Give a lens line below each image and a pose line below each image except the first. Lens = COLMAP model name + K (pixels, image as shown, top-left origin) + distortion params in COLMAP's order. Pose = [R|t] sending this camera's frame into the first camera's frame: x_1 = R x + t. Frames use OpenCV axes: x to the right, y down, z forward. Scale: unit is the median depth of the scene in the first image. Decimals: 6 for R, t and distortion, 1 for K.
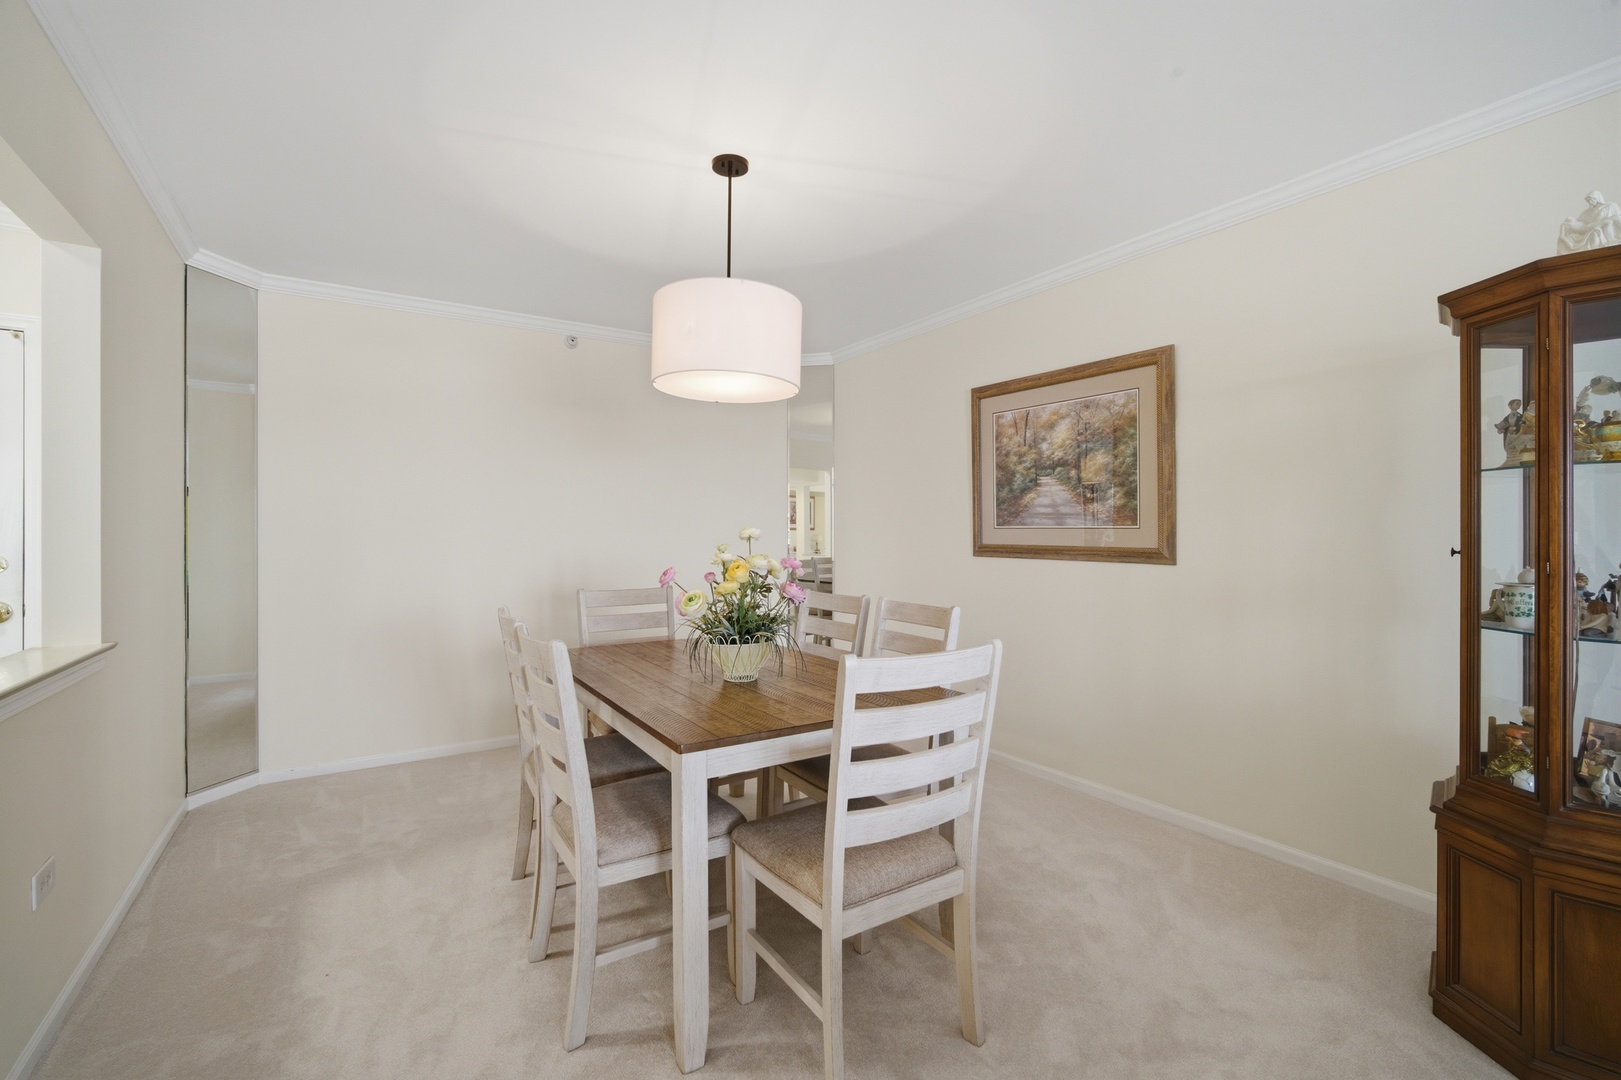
lens RADIAL K [[713.6, 0, 810.5], [0, 713.6, 540.0], [0, 0, 1]] dist [-0.013212, -0.000541]
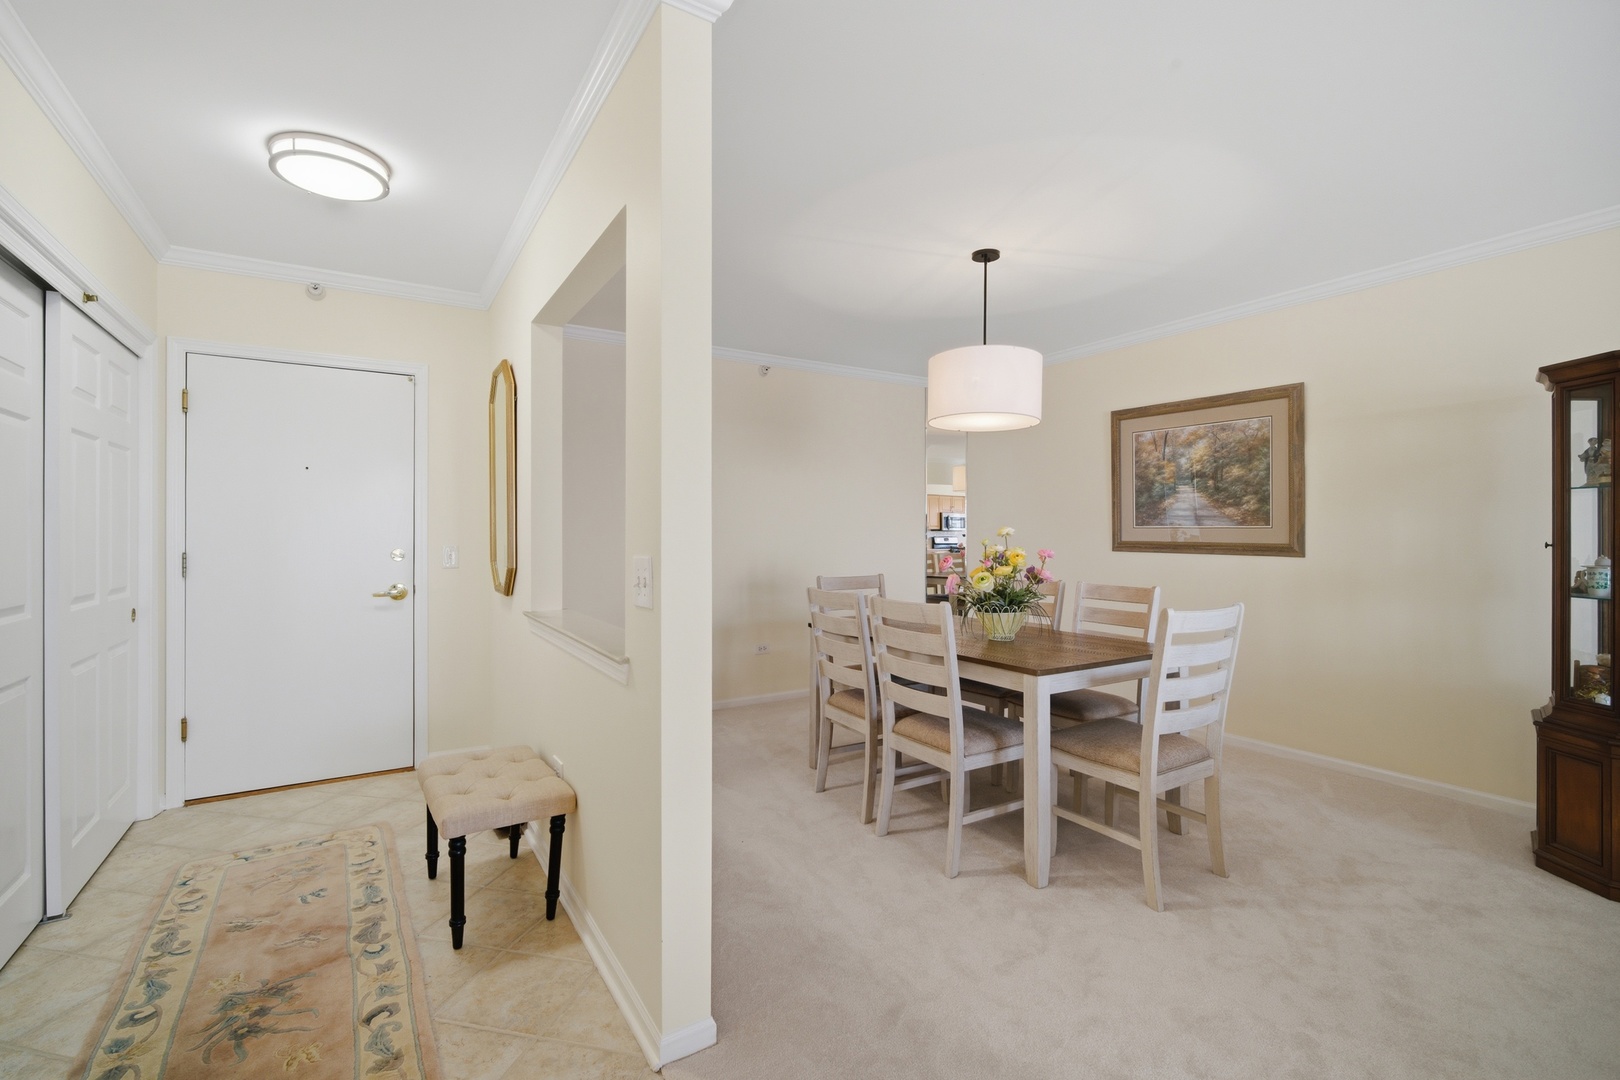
lens RADIAL K [[717.8, 0, 805.6], [0, 717.8, 539.2], [0, 0, 1]] dist [-0.014208, 0.000675]
pose [[0.999708, 0.000980, -0.024125, -0.331648], [-0.000982, 1.000000, -0.000047, 0.004334], [0.024125, 0.000071, 0.999709, -0.277574]]
